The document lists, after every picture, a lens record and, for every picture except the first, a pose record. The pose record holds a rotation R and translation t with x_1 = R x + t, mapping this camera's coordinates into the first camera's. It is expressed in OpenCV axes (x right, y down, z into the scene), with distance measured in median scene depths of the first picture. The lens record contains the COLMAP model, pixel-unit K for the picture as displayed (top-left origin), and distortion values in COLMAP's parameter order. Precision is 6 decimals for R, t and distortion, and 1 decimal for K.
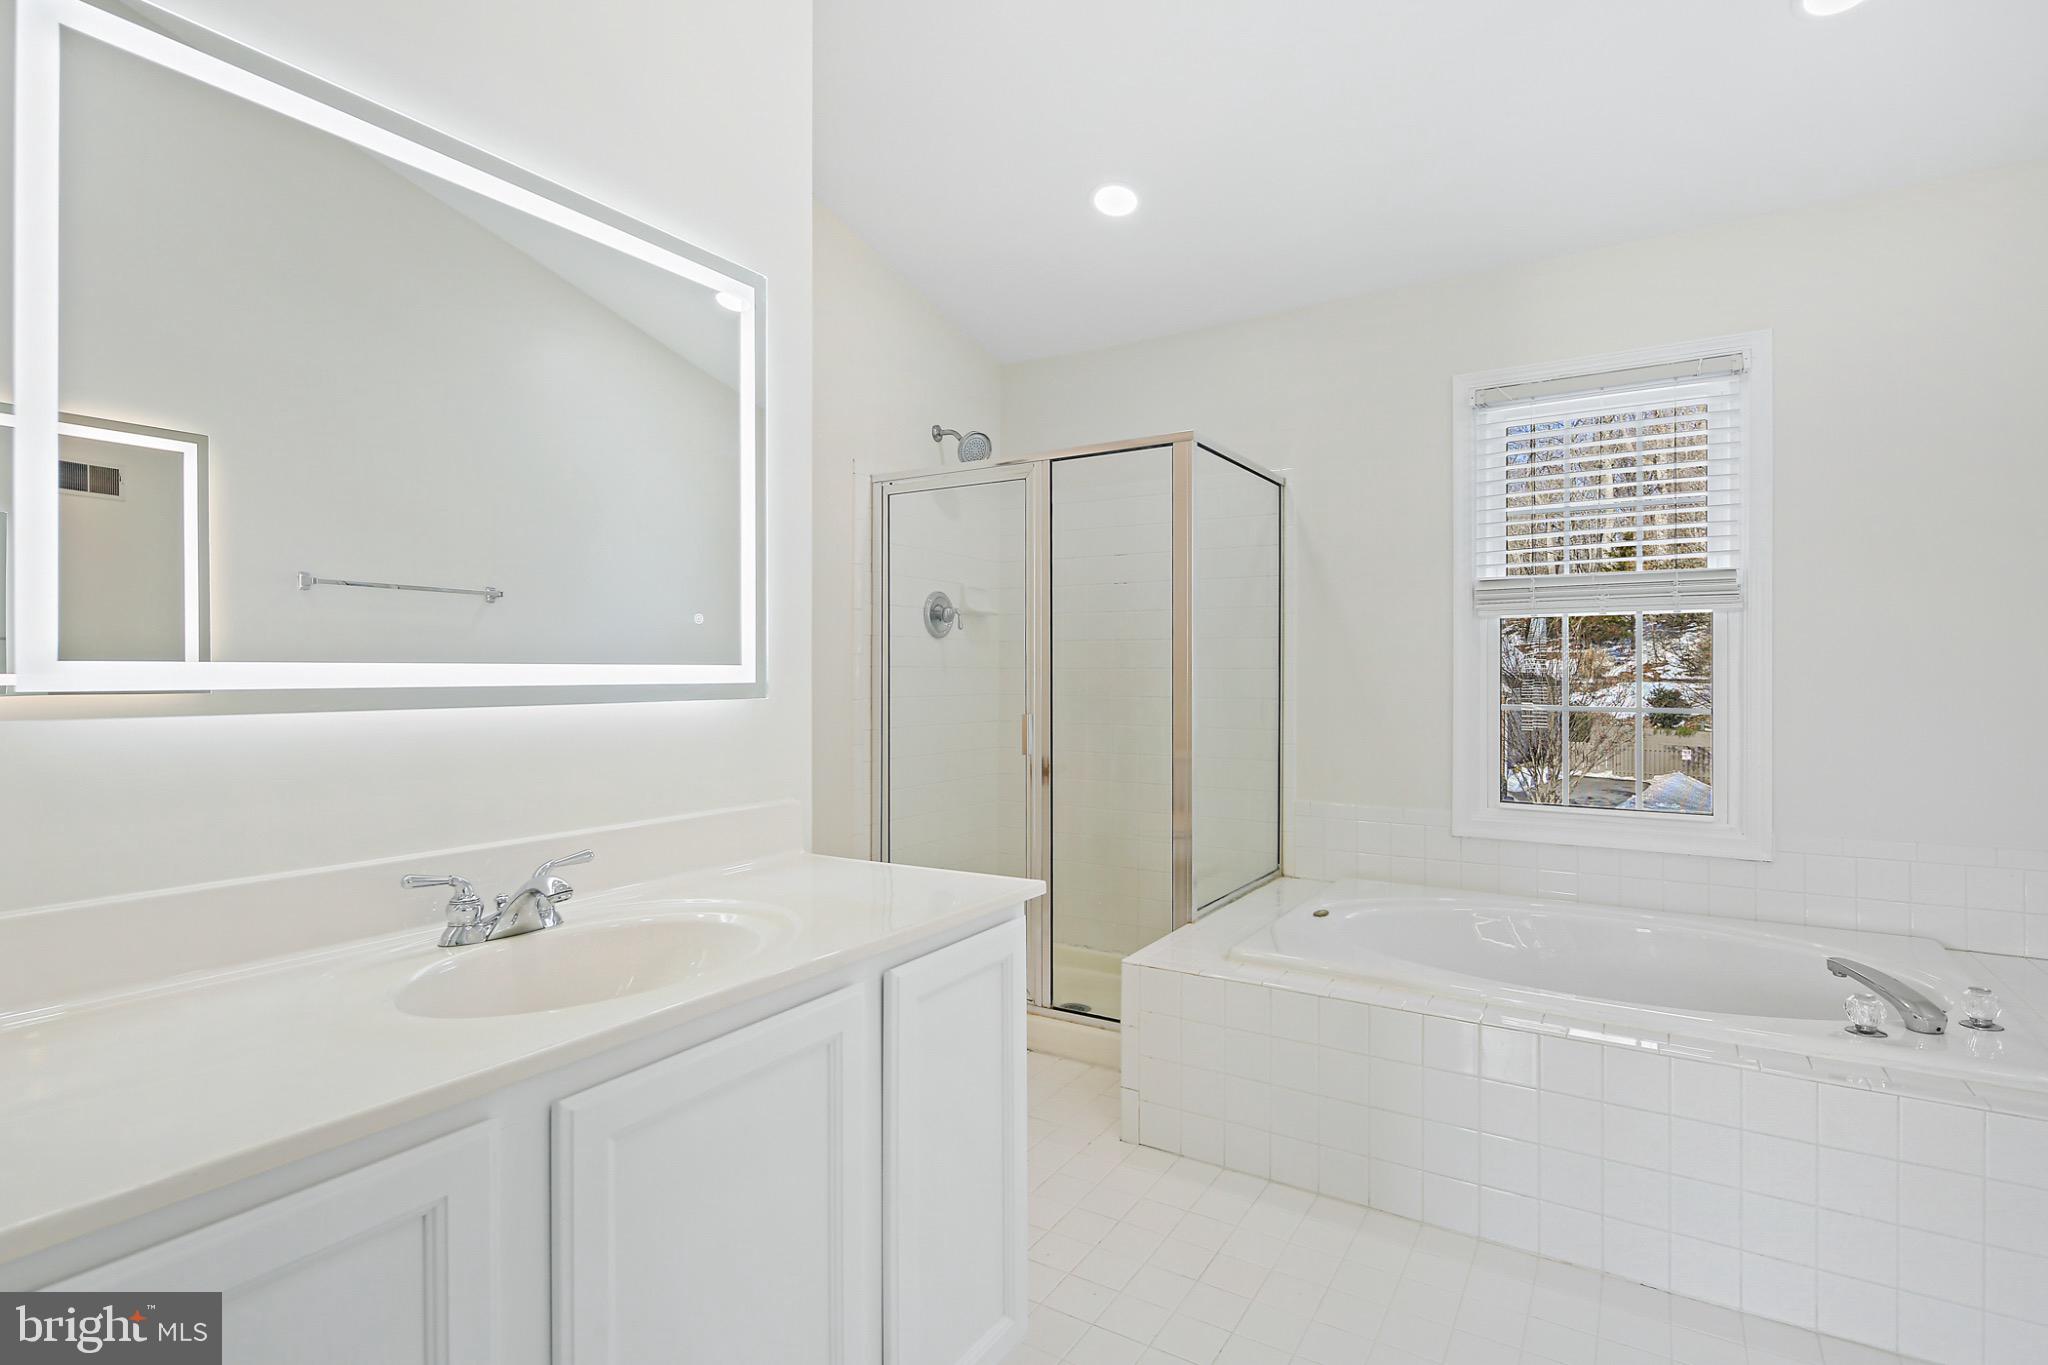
lens RADIAL K [[1005.2, 0, 1025.2], [0, 1005.2, 674.9], [0, 0, 1]] dist [0.002601, -0.001525]
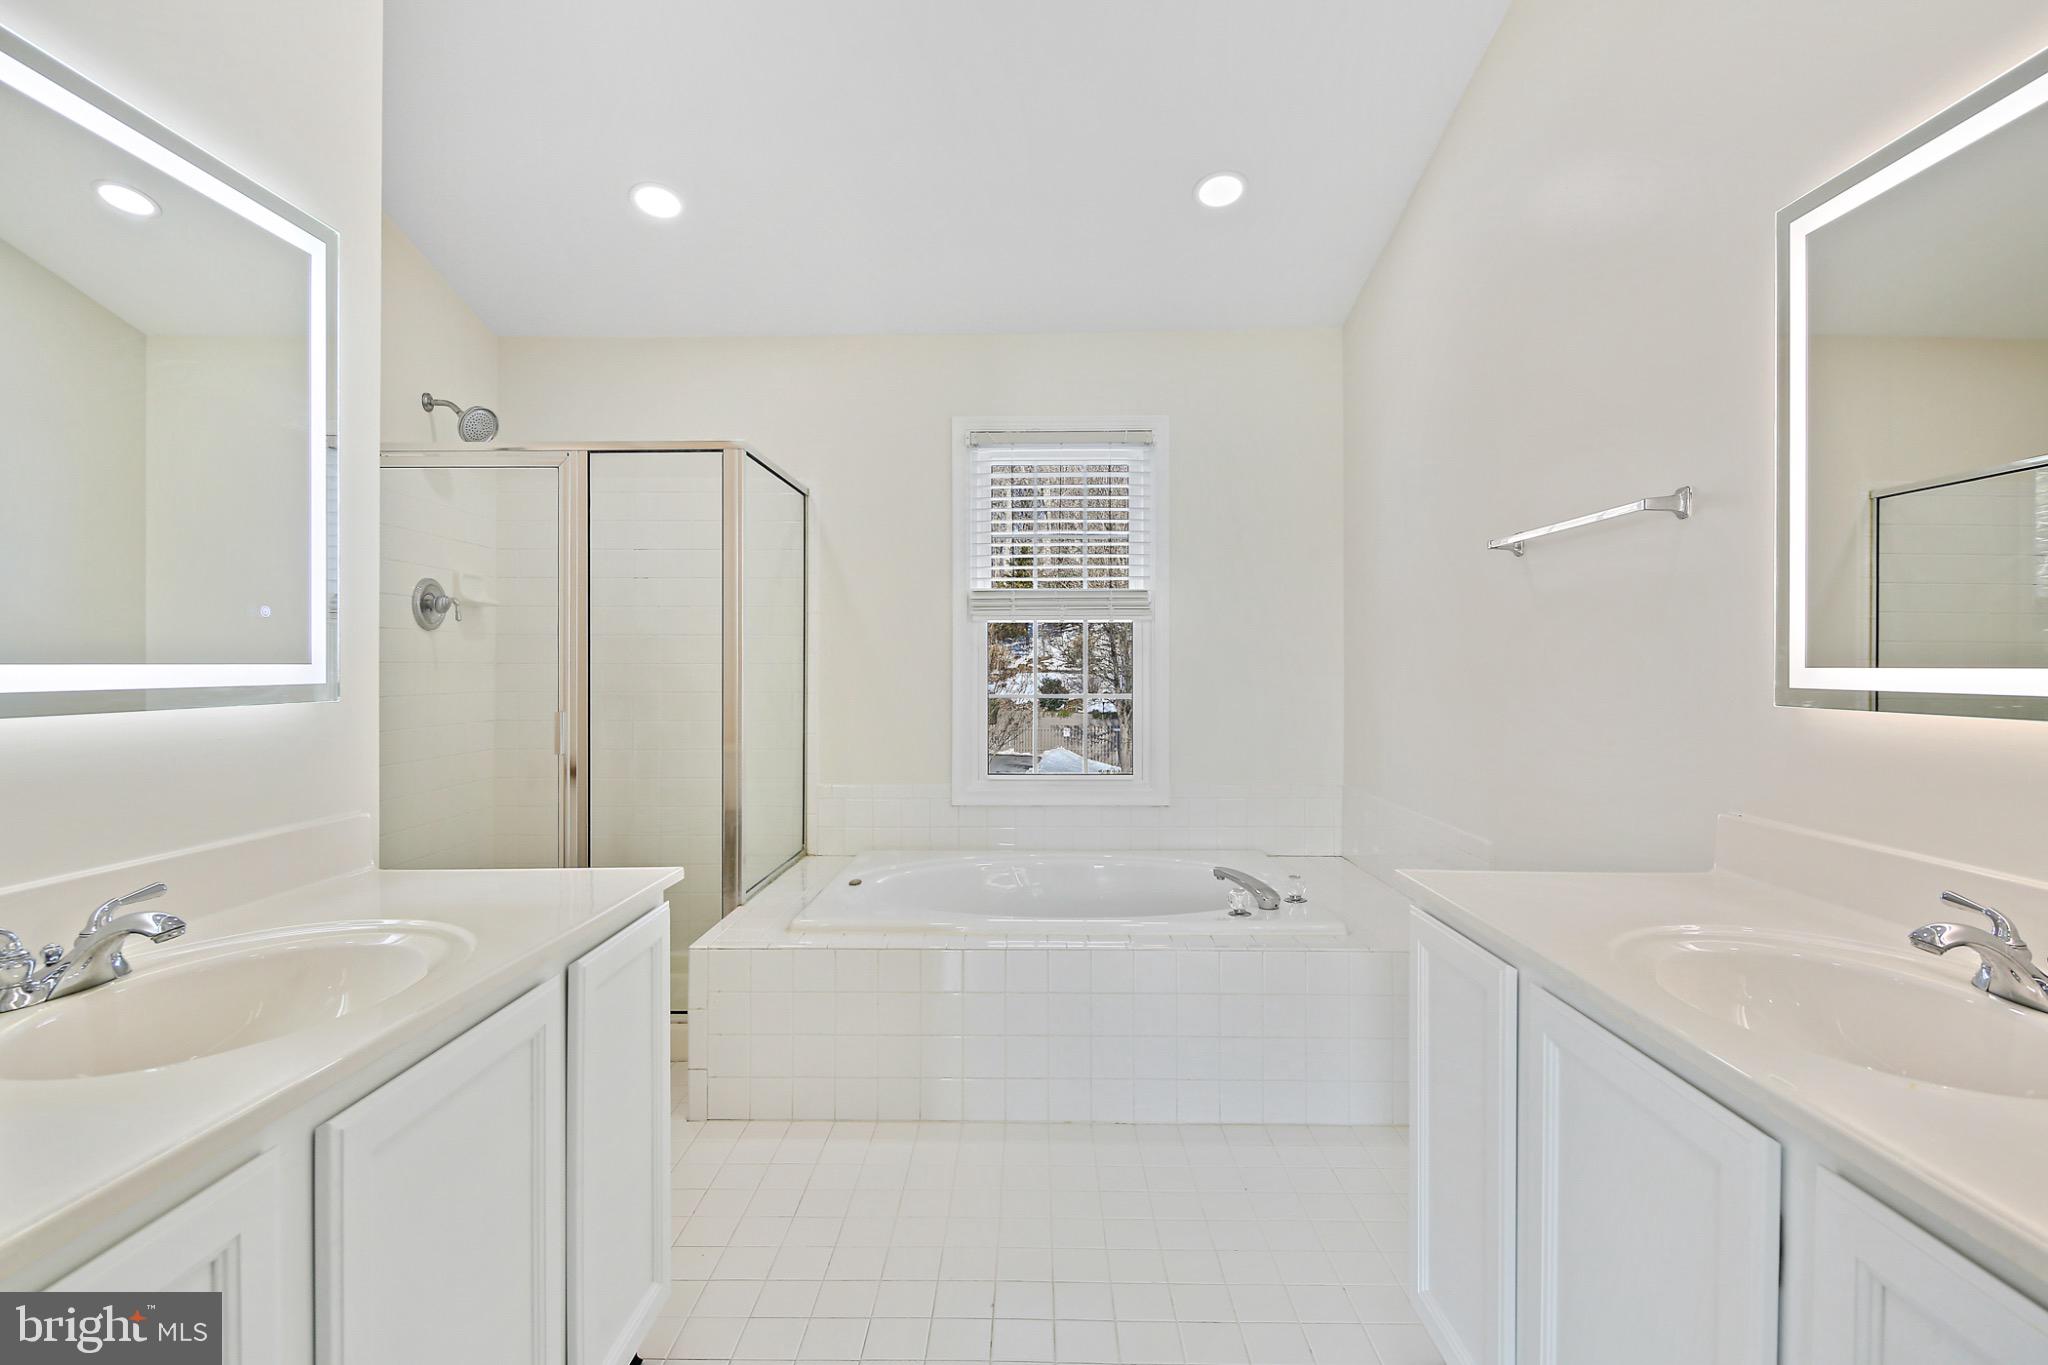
lens RADIAL K [[993.9, 0, 1025.9], [0, 993.9, 665.2], [0, 0, 1]] dist [0.004518, -0.001693]
pose [[0.855048, -0.000981, 0.518548, -0.115064], [0.001991, 0.999997, -0.001390, -0.003605], [-0.518545, 0.002221, 0.855047, -0.048748]]
